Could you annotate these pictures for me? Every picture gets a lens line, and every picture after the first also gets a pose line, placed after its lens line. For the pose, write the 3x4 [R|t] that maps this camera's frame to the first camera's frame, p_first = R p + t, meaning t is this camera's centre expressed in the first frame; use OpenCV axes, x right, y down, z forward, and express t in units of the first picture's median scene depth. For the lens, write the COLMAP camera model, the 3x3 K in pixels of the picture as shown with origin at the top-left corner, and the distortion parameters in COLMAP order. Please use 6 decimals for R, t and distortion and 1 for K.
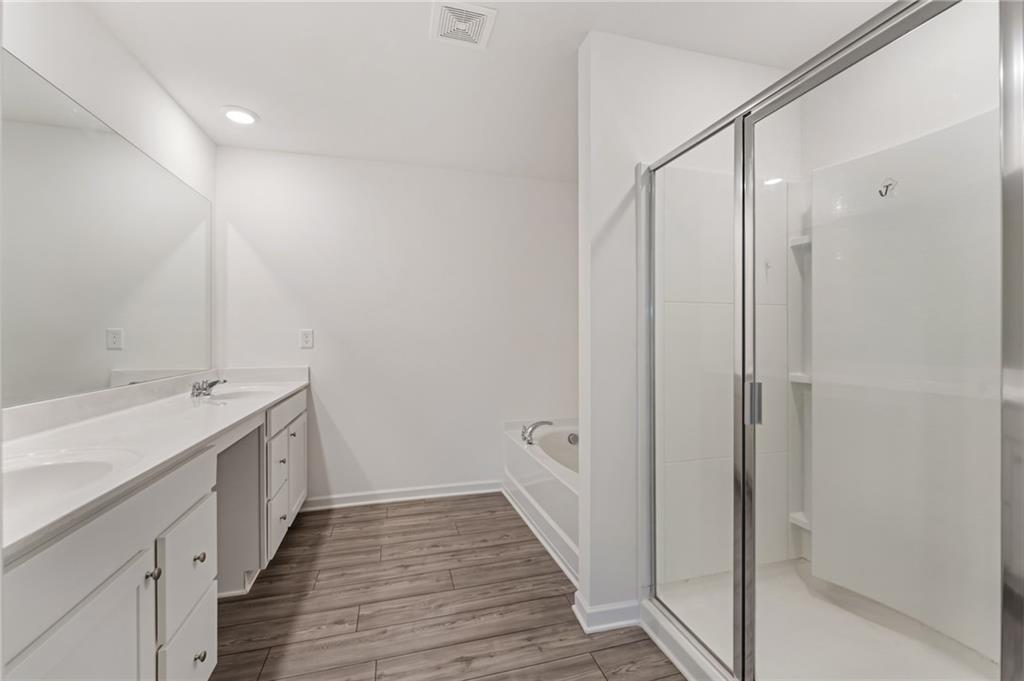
lens RADIAL K [[410.6, 0, 507.4], [0, 410.6, 339.0], [0, 0, 1]] dist [-0.000408, -0.000028]
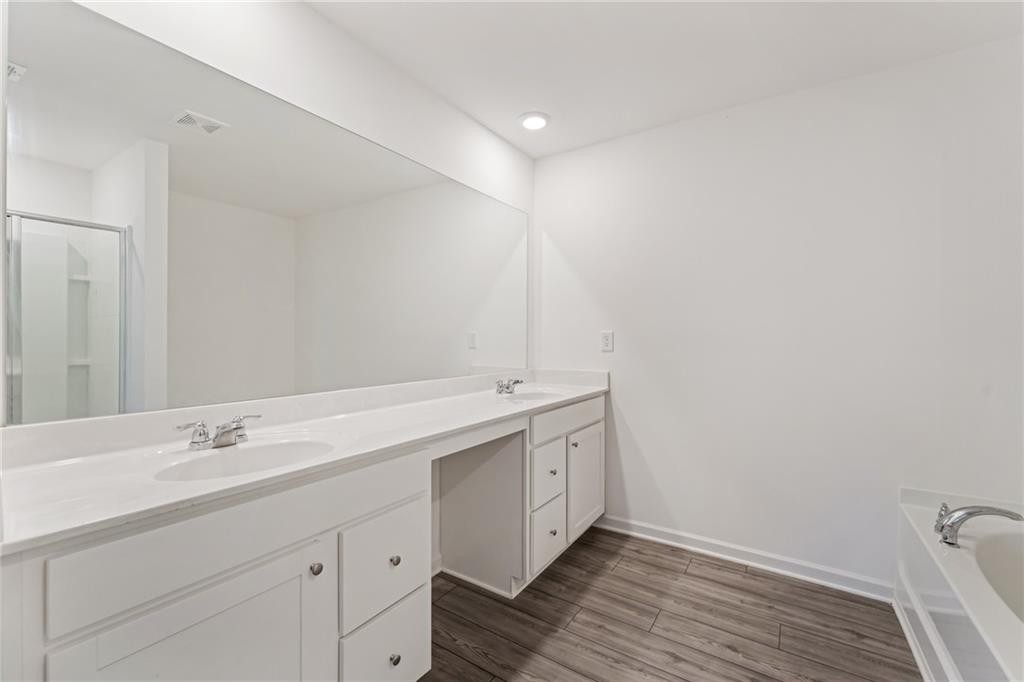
lens RADIAL K [[427.2, 0, 515.0], [0, 427.2, 339.7], [0, 0, 1]] dist [-0.000394, -0.000419]
pose [[0.665238, 0.005342, -0.746612, 0.104589], [-0.007468, 0.999972, 0.000501, -0.003573], [0.746594, 0.005242, 0.665260, 0.247424]]
